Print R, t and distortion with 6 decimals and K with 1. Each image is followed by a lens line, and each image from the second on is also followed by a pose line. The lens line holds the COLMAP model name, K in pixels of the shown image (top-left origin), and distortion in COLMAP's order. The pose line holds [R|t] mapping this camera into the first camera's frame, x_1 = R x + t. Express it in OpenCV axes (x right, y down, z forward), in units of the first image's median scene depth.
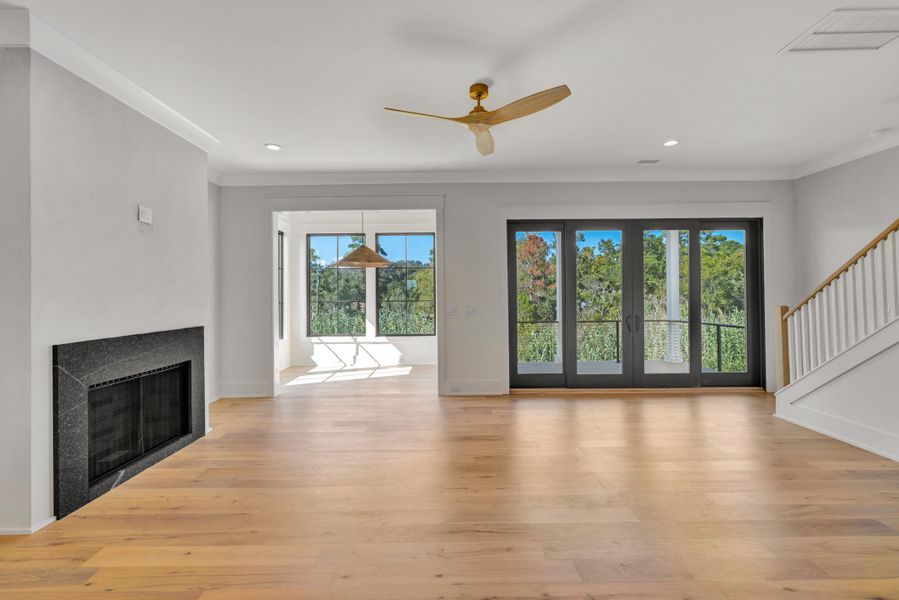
lens RADIAL K [[396.9, 0, 445.4], [0, 396.9, 291.4], [0, 0, 1]] dist [0.003239, 0.001075]
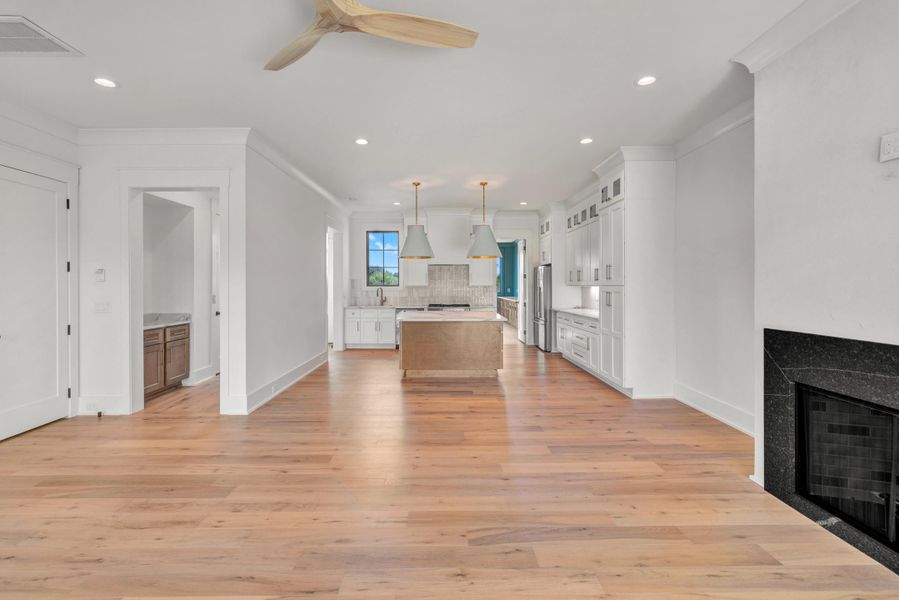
lens RADIAL K [[402.6, 0, 447.2], [0, 402.6, 287.8], [0, 0, 1]] dist [0.002697, 0.000963]
pose [[-0.999918, 0.009702, -0.008366, -0.047415], [0.009730, 0.999947, -0.003317, 0.009211], [0.008333, -0.003398, -0.999960, 0.962371]]
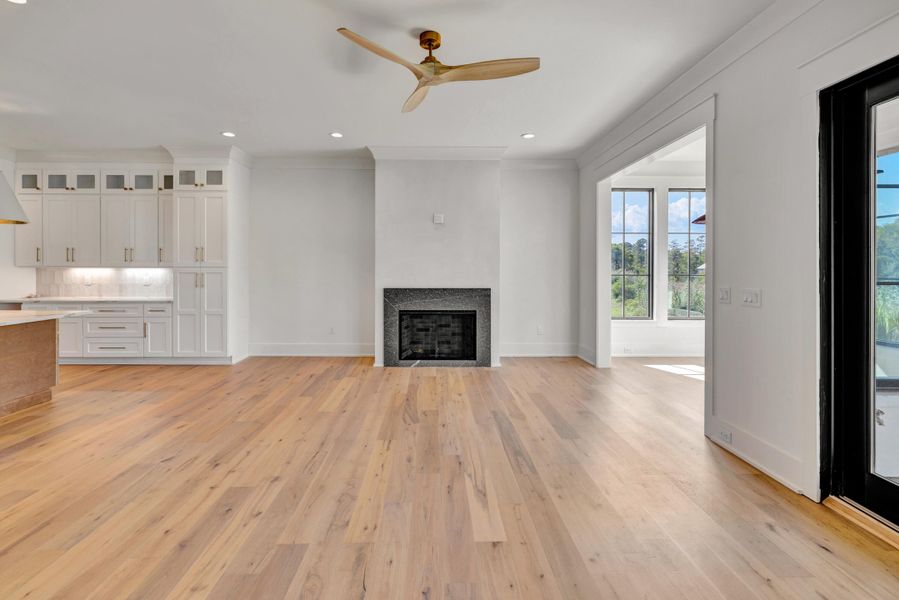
lens RADIAL K [[401.5, 0, 447.6], [0, 401.5, 266.8], [0, 0, 1]] dist [-0.001686, -0.000027]
pose [[0.026851, 0.007202, -0.999614, 0.580700], [0.006615, 0.999951, 0.007382, 0.000849], [0.999618, -0.006811, 0.026802, 0.598721]]
